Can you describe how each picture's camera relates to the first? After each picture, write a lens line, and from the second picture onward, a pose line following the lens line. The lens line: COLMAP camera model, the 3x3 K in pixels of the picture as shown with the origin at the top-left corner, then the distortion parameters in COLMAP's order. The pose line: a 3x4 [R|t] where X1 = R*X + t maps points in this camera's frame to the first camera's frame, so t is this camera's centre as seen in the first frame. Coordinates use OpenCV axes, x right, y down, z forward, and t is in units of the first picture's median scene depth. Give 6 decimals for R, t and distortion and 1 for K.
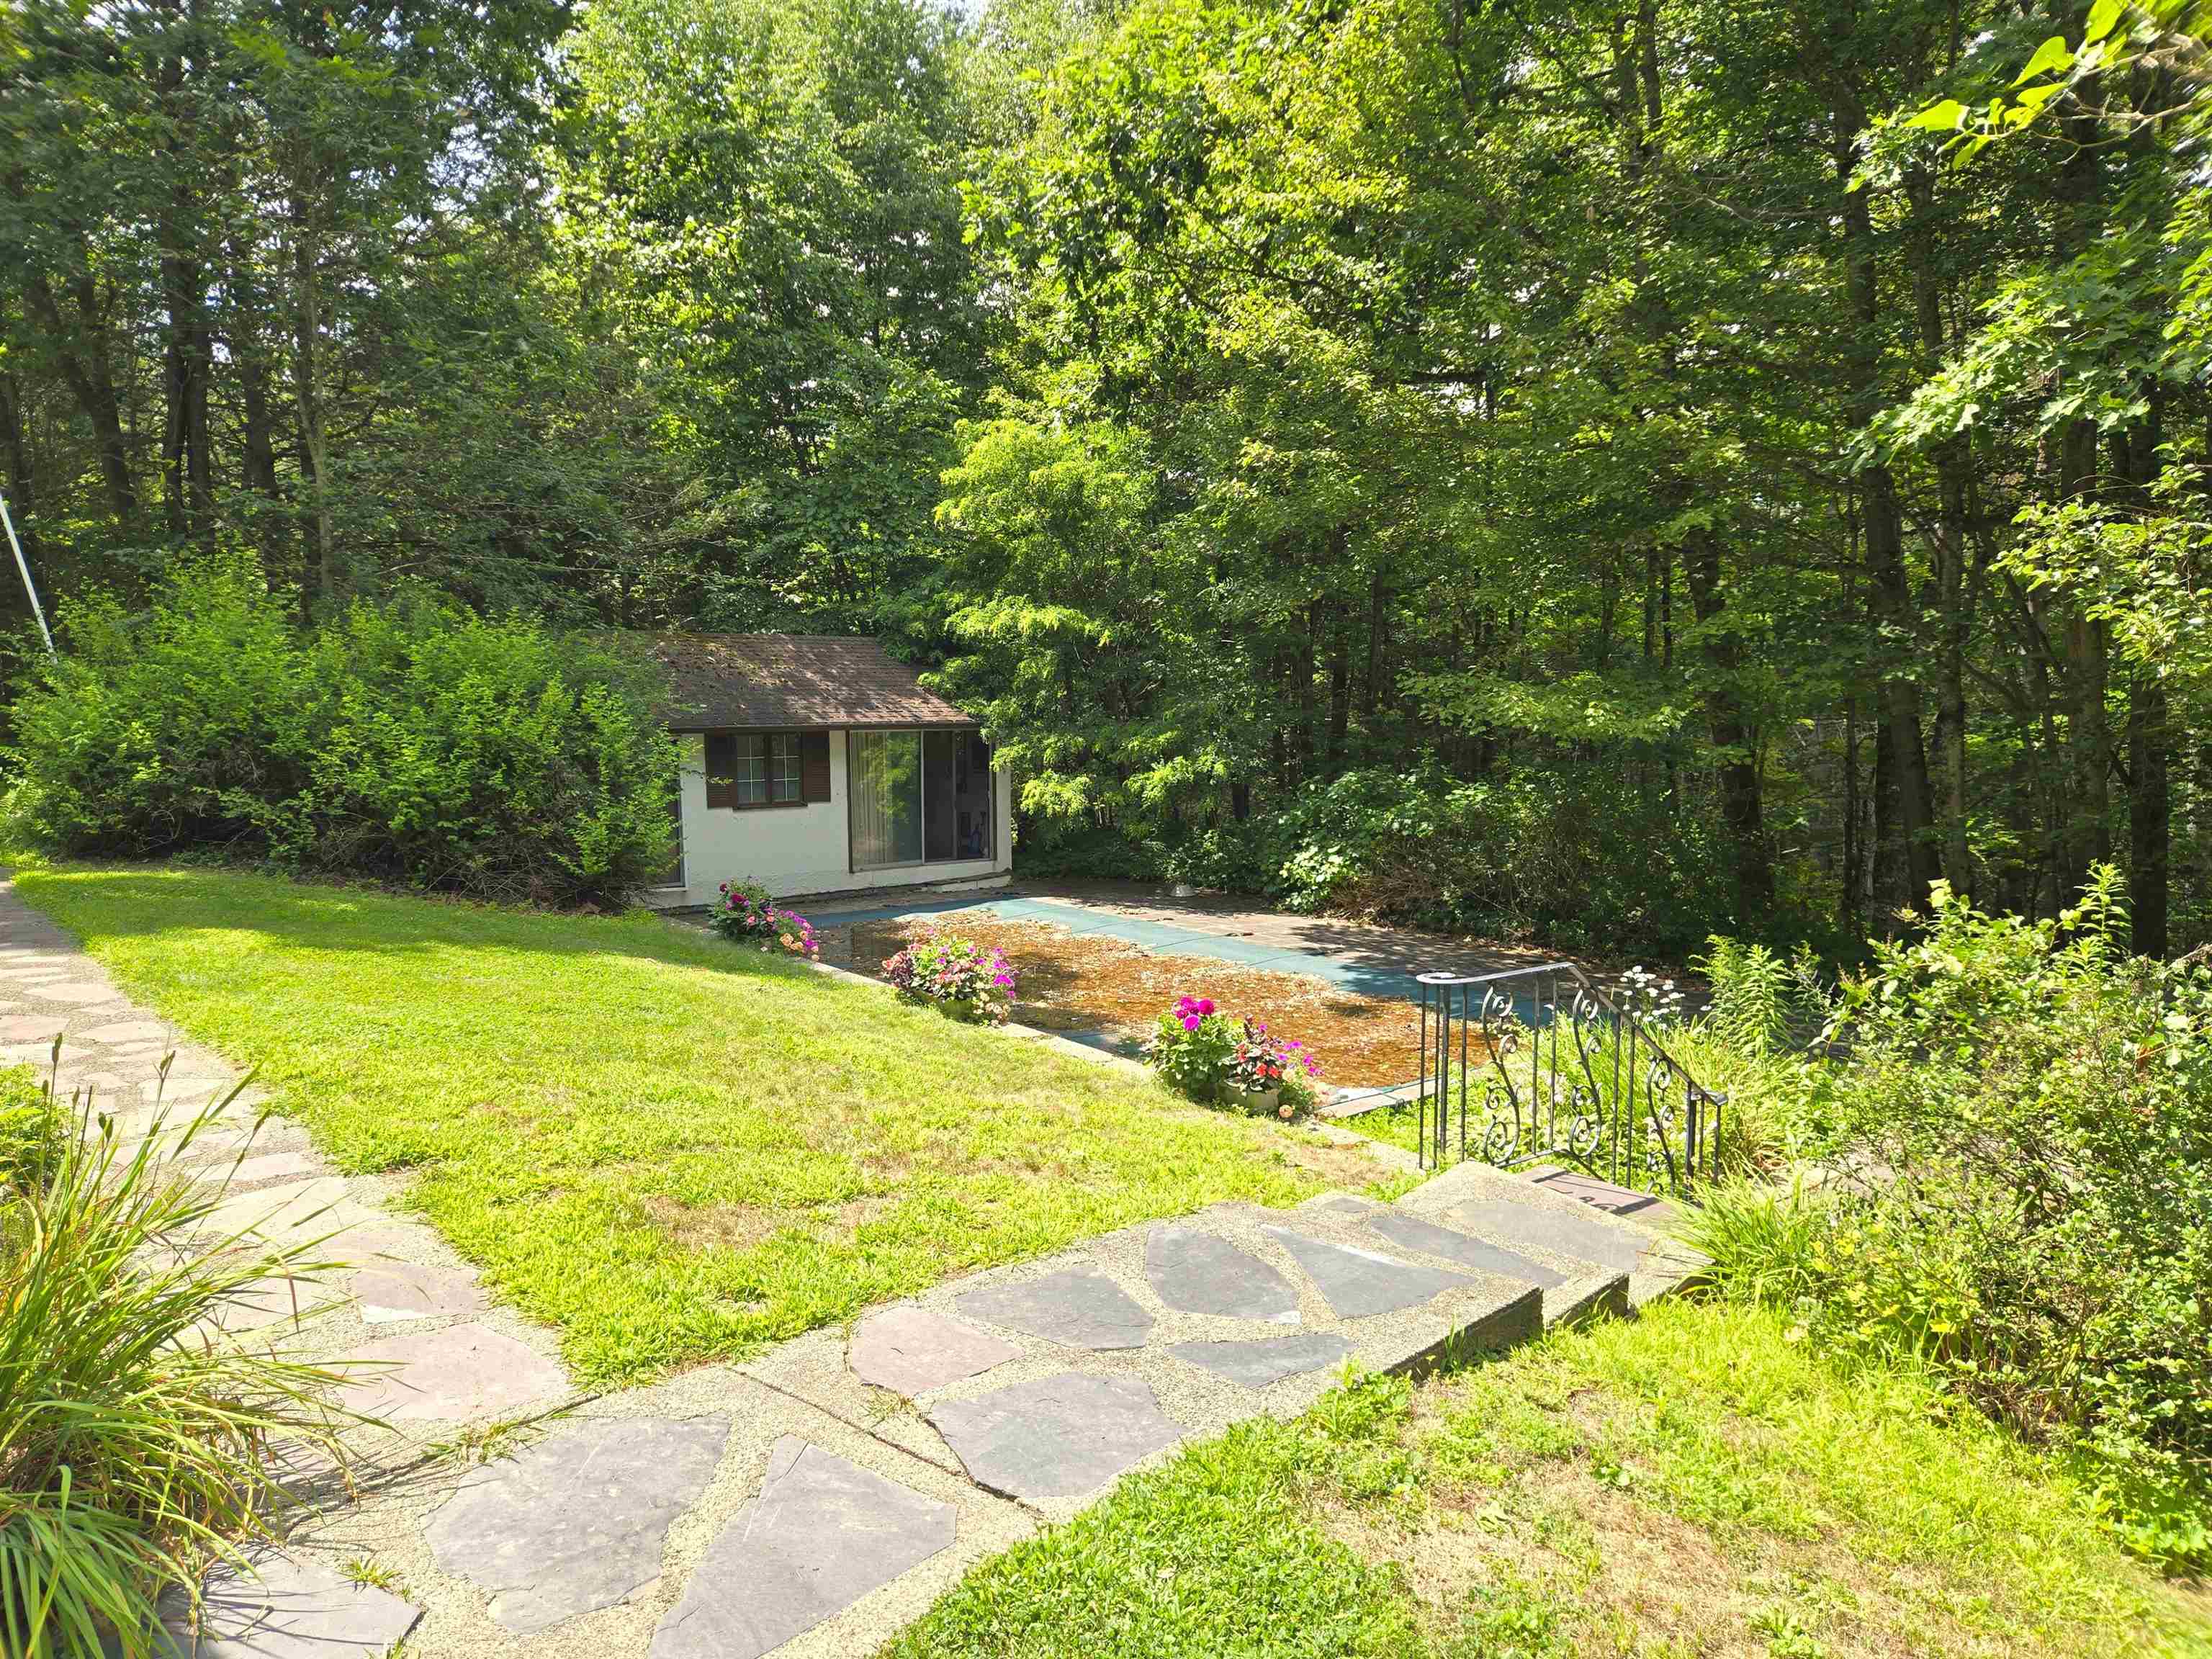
lens RADIAL K [[1484.4, 0, 1105.2], [0, 1484.4, 831.9], [0, 0, 1]] dist [0.049724, -0.006012]
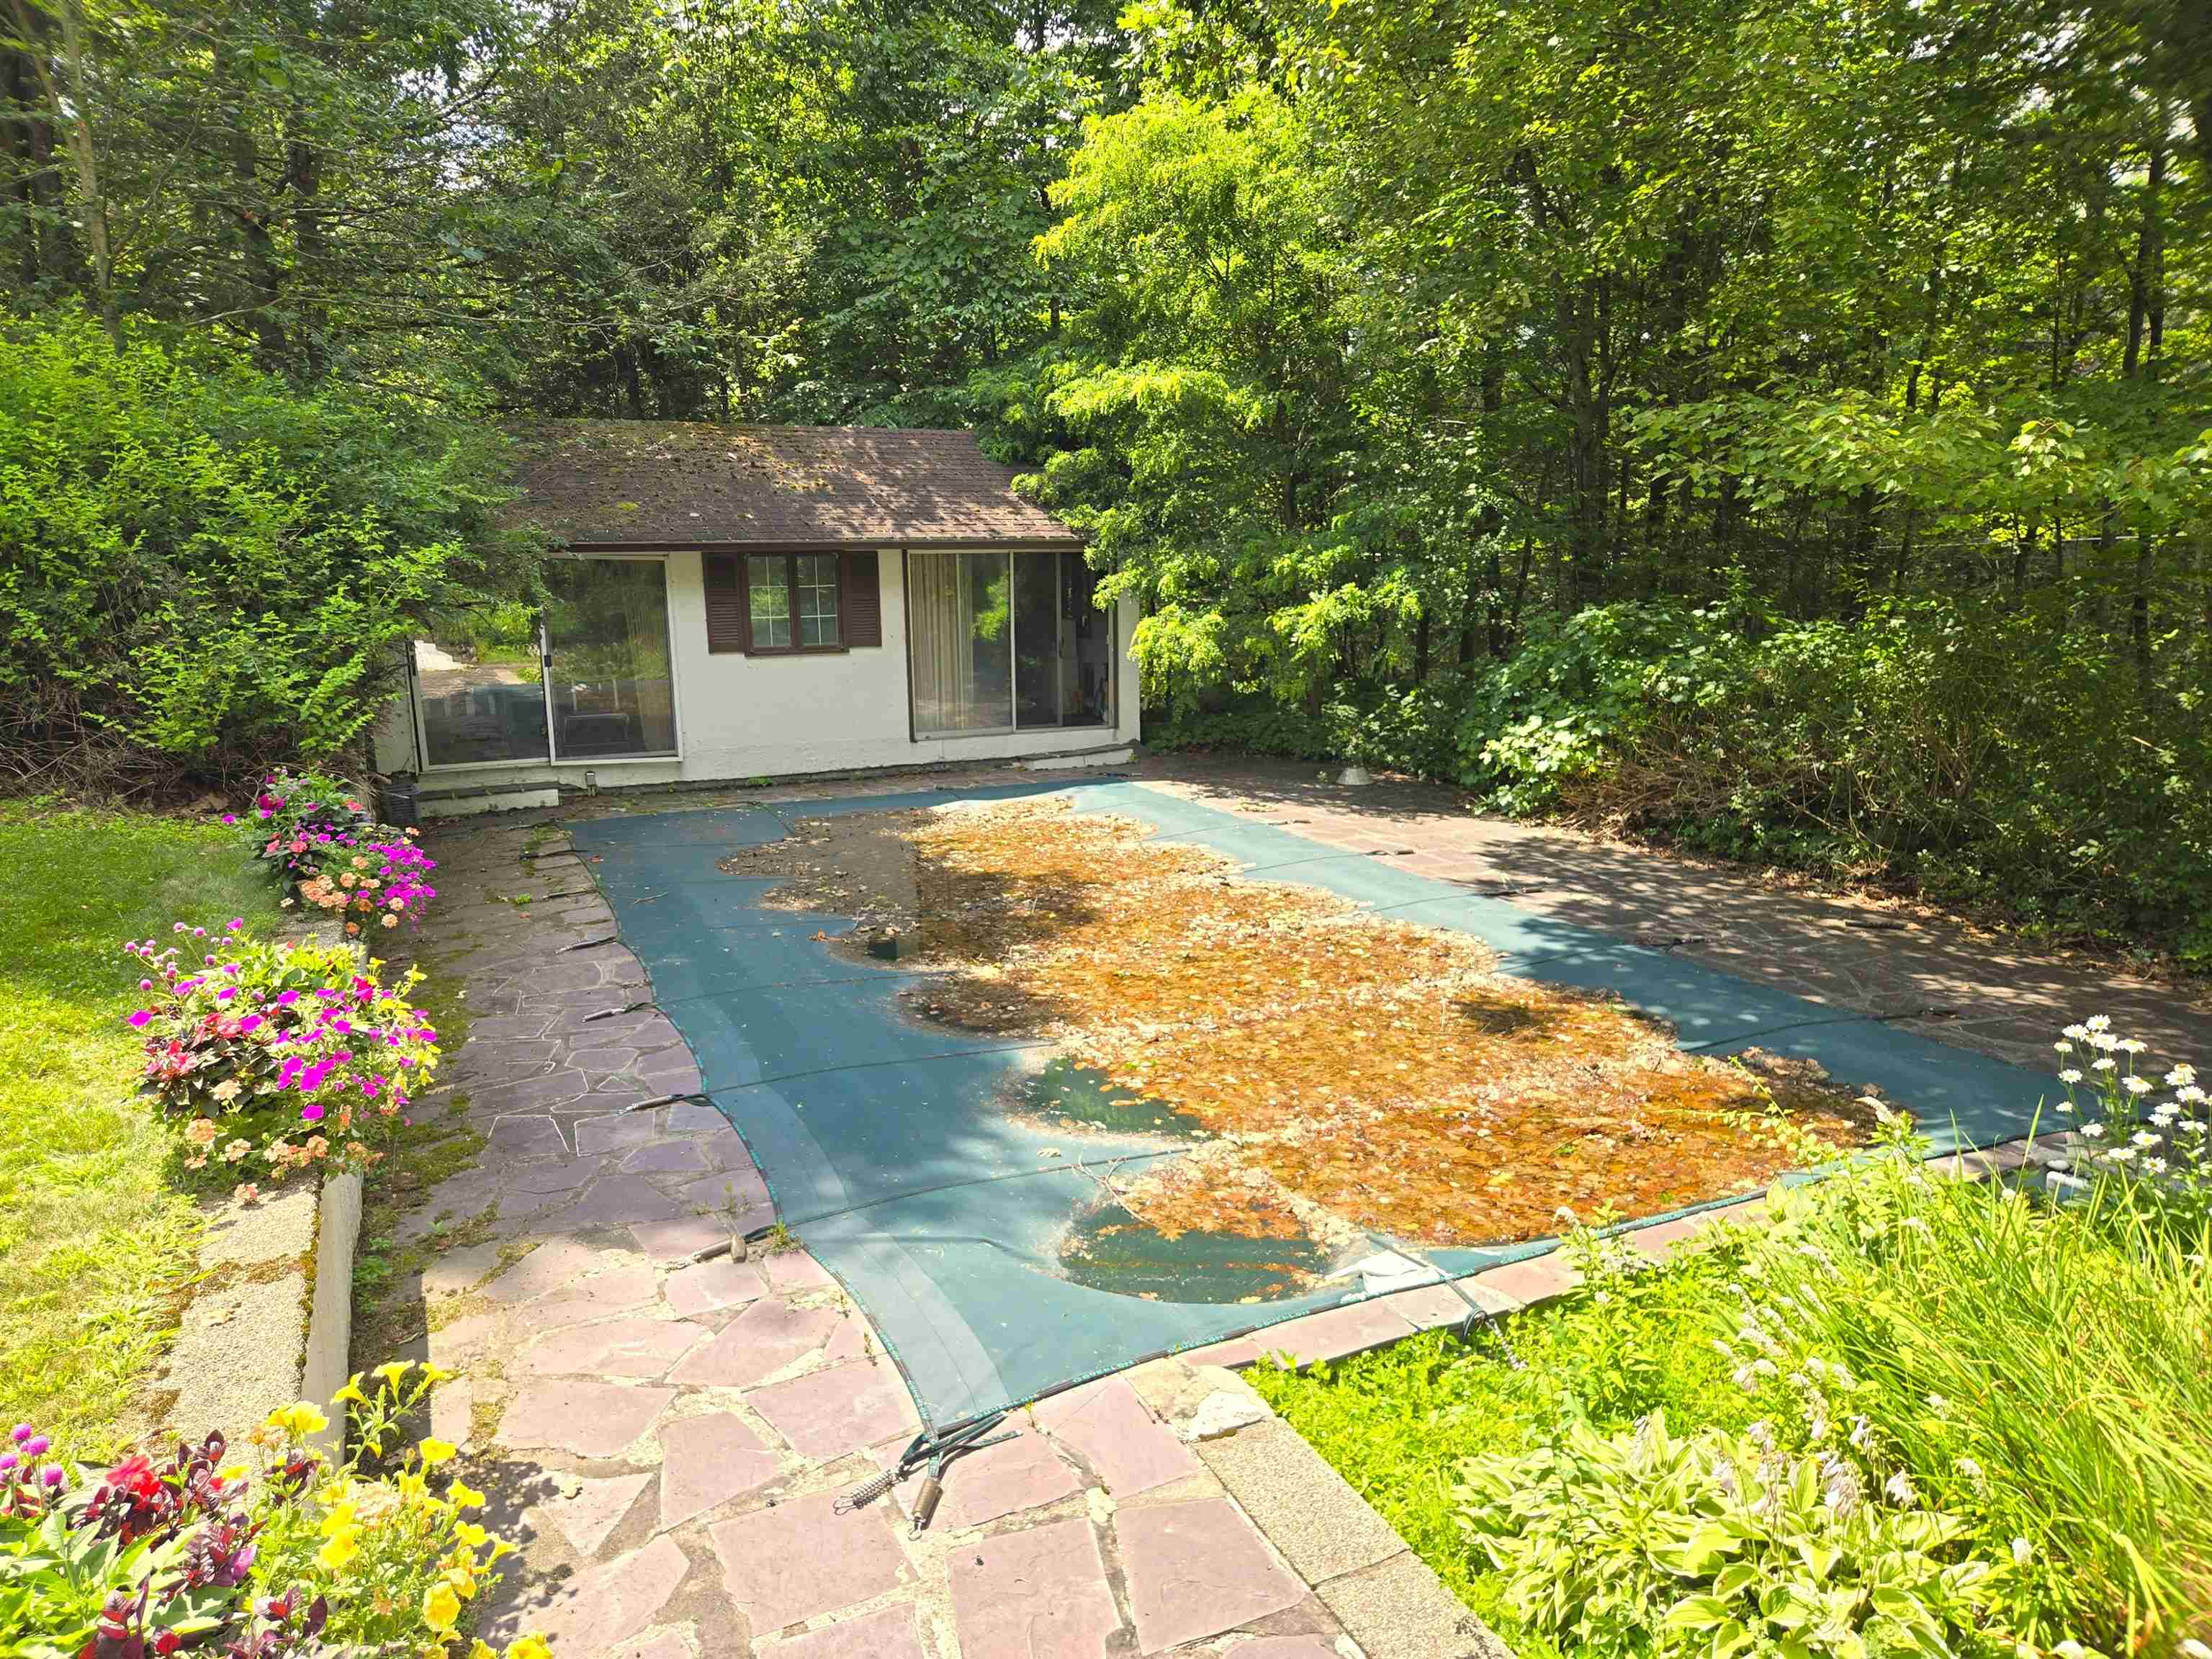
lens RADIAL K [[1484.4, 0, 1106.3], [0, 1484.4, 829.6], [0, 0, 1]] dist [0.049724, -0.006012]
pose [[0.974789, 0.032790, -0.220706, 0.097240], [-0.011628, 0.995264, 0.096511, -0.002293], [0.222826, -0.091512, 0.970554, 0.293470]]
